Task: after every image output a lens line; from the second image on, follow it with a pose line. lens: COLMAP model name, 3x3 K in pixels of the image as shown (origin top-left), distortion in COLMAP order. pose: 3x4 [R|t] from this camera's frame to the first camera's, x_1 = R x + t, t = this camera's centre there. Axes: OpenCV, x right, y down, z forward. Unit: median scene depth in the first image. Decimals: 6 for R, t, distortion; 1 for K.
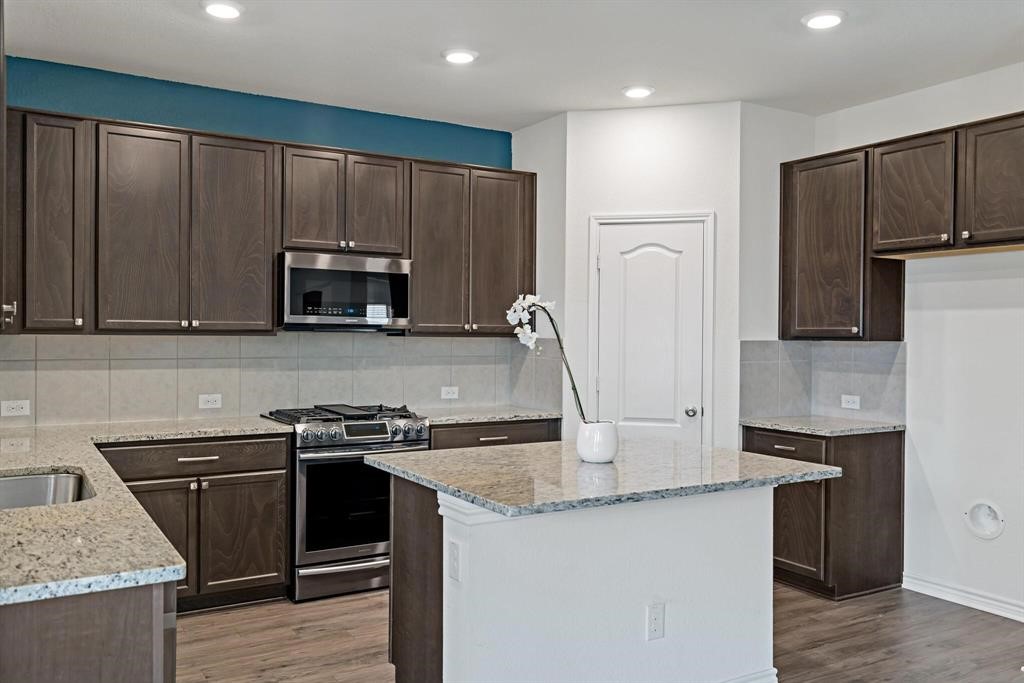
lens RADIAL K [[851.2, 0, 511.9], [0, 851.2, 331.6], [0, 0, 1]] dist [-0.001020, 0.020620]
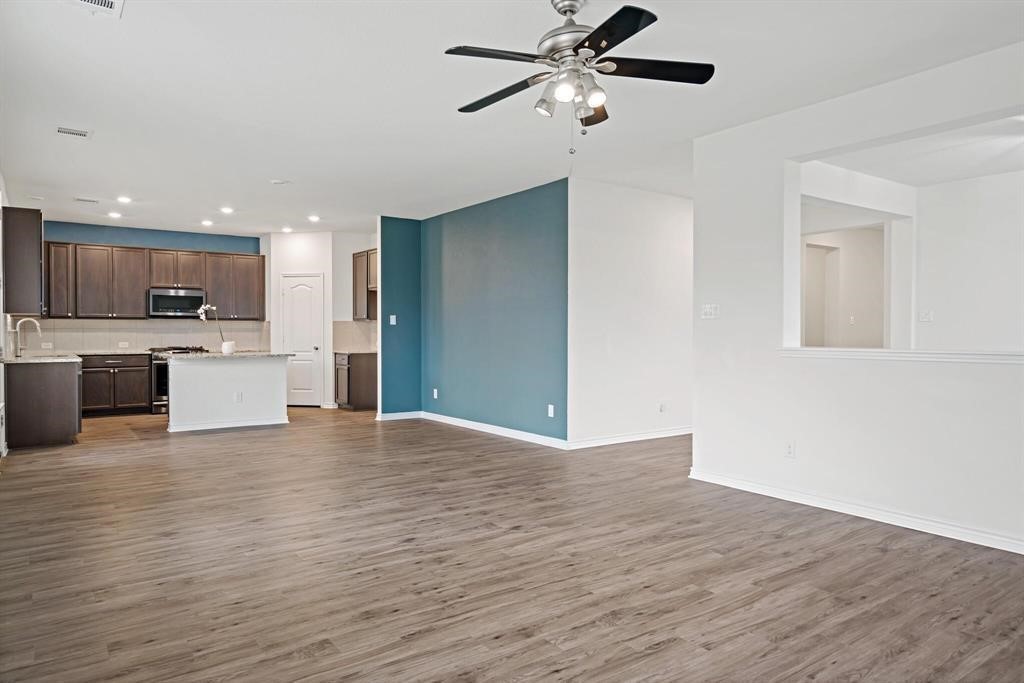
lens RADIAL K [[658.1, 0, 506.4], [0, 658.1, 332.1], [0, 0, 1]] dist [0.006151, 0.002664]
pose [[0.996787, -0.008859, 0.079610, 0.675163], [0.008649, 0.999958, 0.002992, 0.046526], [-0.079633, -0.002294, 0.996822, -1.153599]]
